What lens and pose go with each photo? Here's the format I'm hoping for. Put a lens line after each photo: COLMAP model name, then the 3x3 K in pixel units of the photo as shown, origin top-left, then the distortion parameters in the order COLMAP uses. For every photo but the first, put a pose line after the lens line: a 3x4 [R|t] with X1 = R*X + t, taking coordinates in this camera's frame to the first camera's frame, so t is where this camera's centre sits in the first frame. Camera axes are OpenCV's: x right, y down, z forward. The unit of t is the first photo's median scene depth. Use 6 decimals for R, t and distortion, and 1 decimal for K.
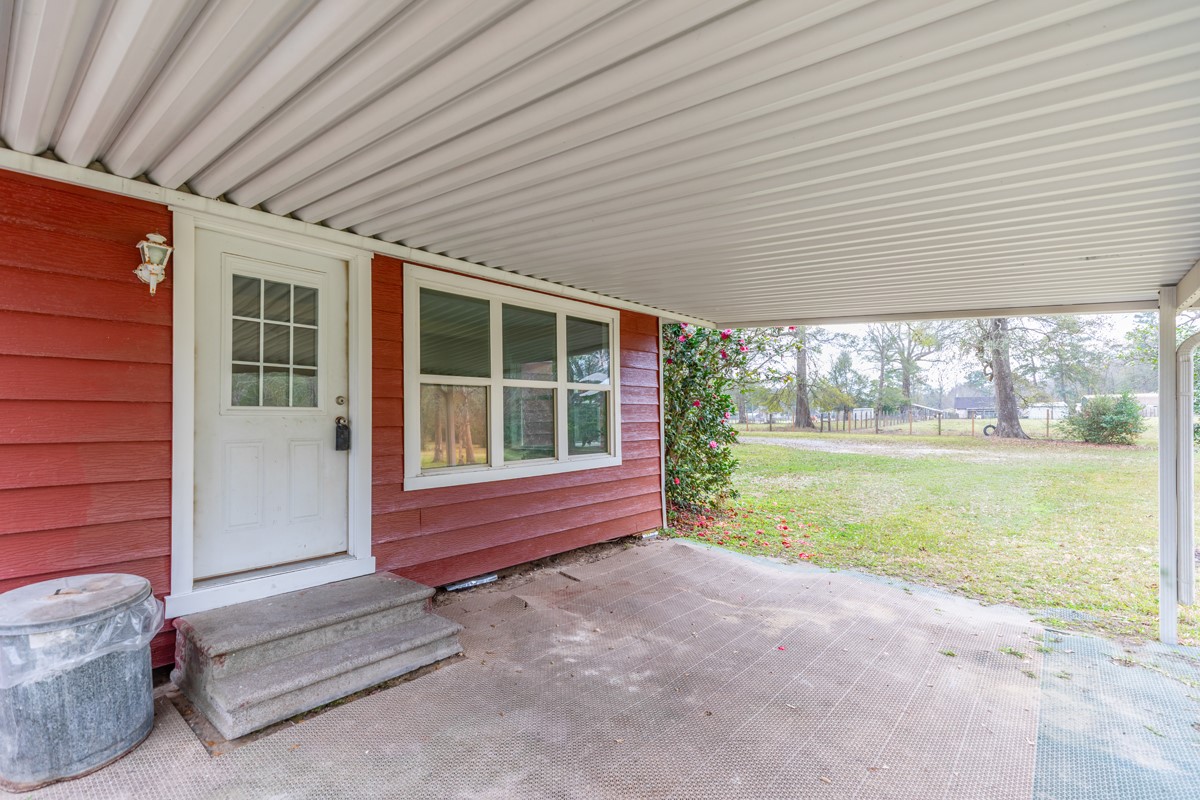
lens RADIAL K [[545.1, 0, 600.0], [0, 545.1, 400.0], [0, 0, 1]] dist [-0.000249, 0.000144]
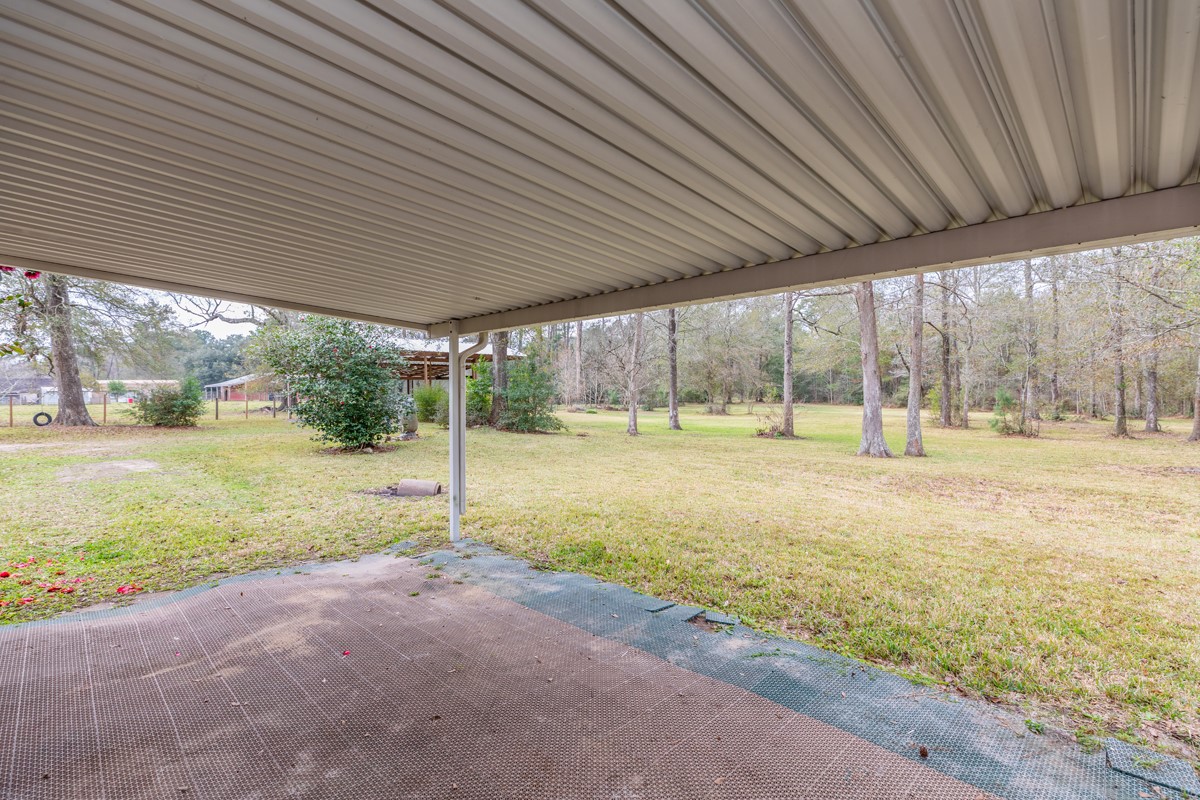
lens RADIAL K [[545.1, 0, 600.0], [0, 545.1, 400.0], [0, 0, 1]] dist [-0.000249, 0.000144]
pose [[0.070168, -0.009354, 0.997491, -0.474653], [-0.017868, 0.999784, 0.010632, 0.007445], [-0.997375, -0.018569, 0.069986, 0.438966]]
